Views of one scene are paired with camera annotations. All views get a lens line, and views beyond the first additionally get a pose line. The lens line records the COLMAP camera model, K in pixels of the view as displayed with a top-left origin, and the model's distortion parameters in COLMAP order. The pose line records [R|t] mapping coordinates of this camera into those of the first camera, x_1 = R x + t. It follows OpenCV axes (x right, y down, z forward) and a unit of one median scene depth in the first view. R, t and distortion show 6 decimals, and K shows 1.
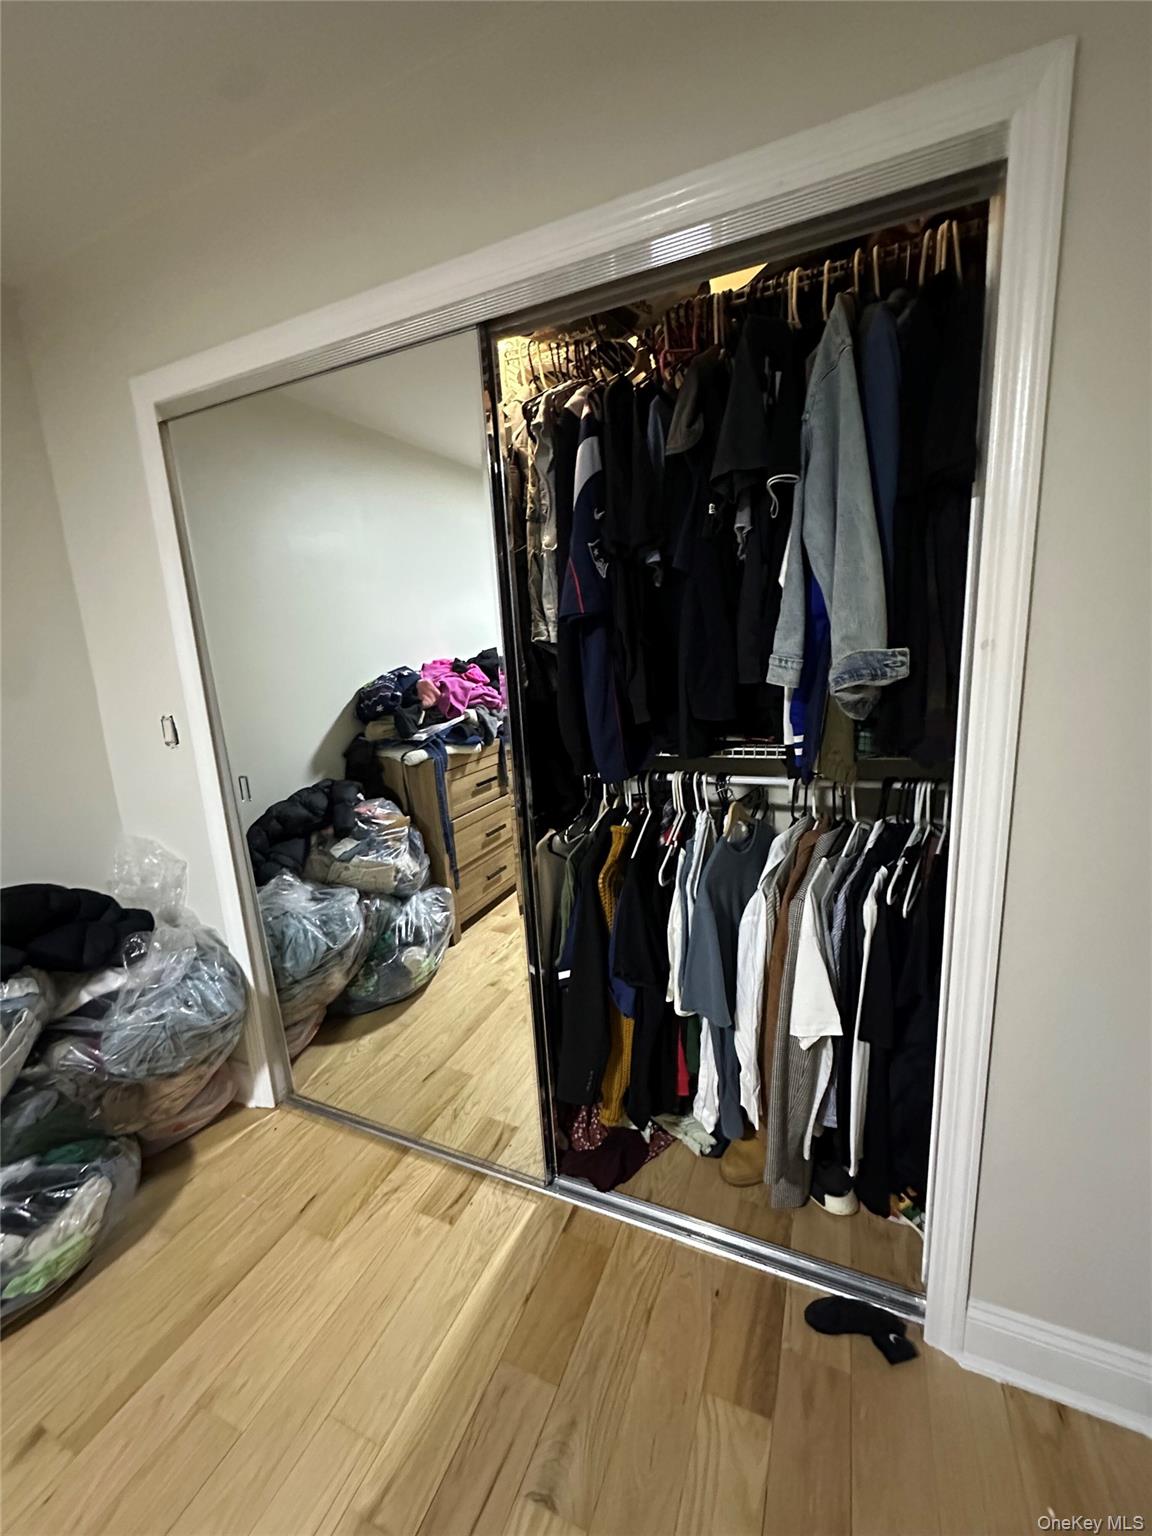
lens RADIAL K [[612.8, 0, 570.2], [0, 612.8, 769.0], [0, 0, 1]] dist [-0.003886, -0.000598]
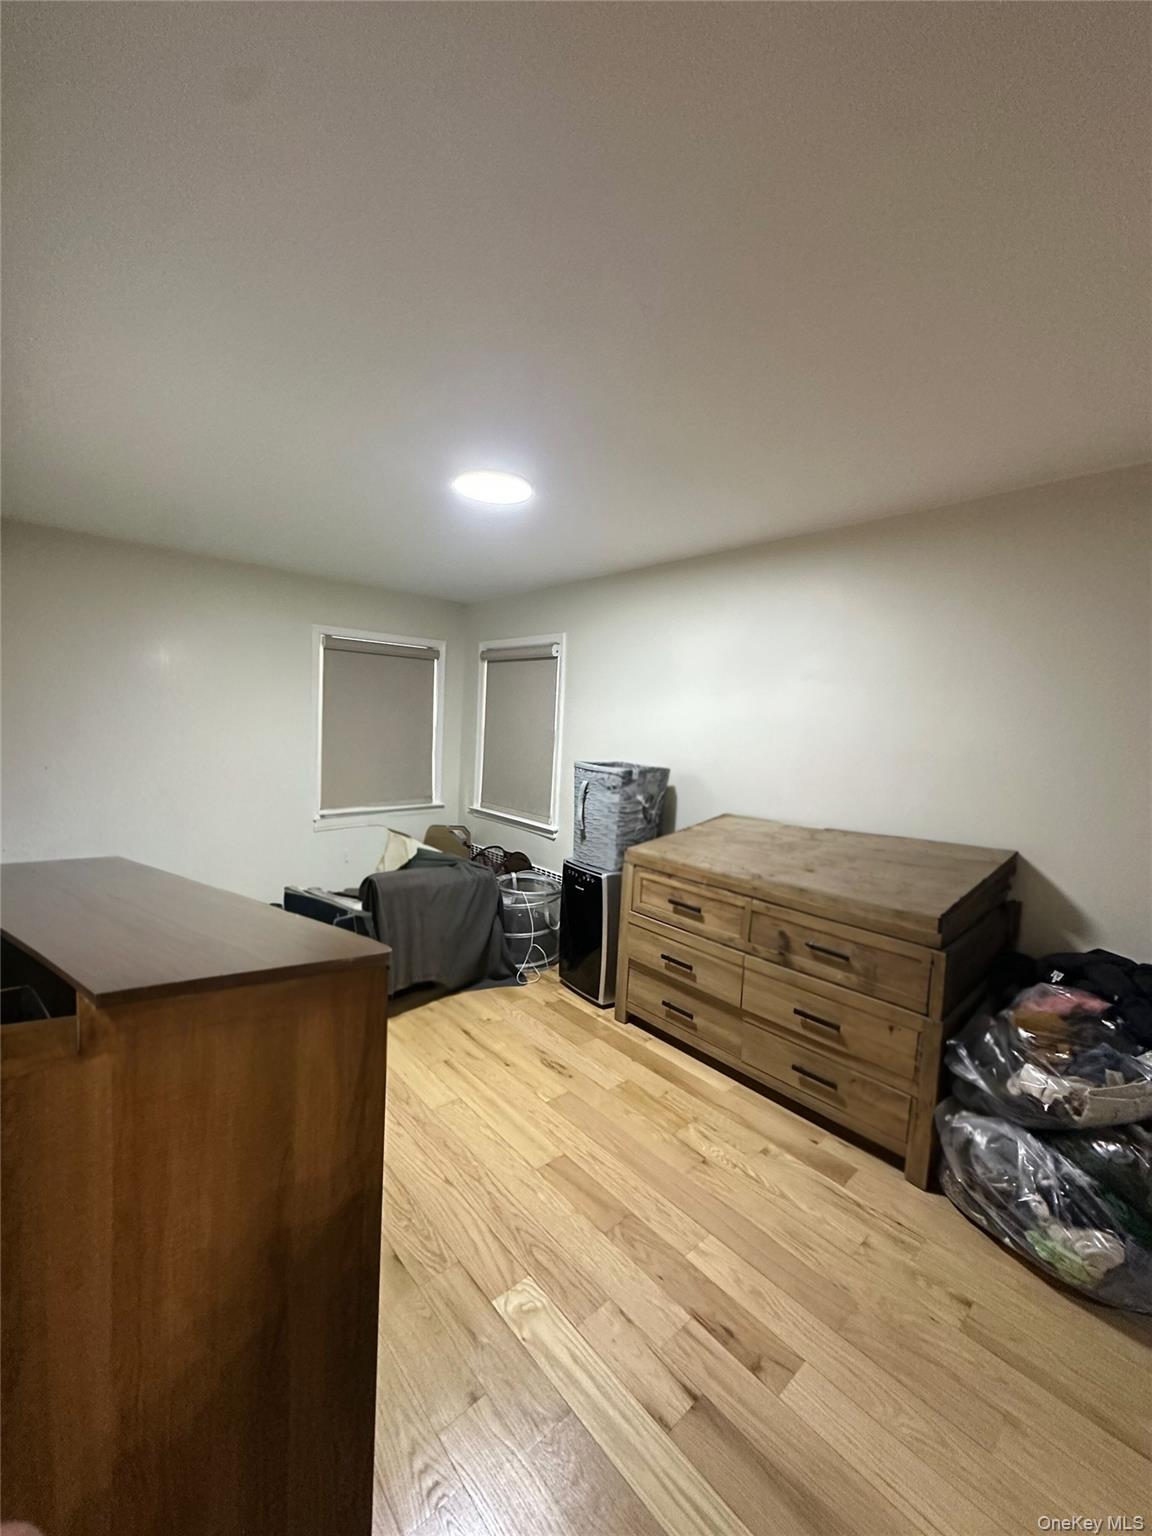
lens RADIAL K [[612.8, 0, 574.5], [0, 612.8, 765.7], [0, 0, 1]] dist [-0.003886, -0.000598]
pose [[-0.420239, 0.100887, -0.901788, 0.619152], [-0.197207, 0.959893, 0.199287, -0.220160], [0.885725, 0.261587, -0.383489, 0.331623]]
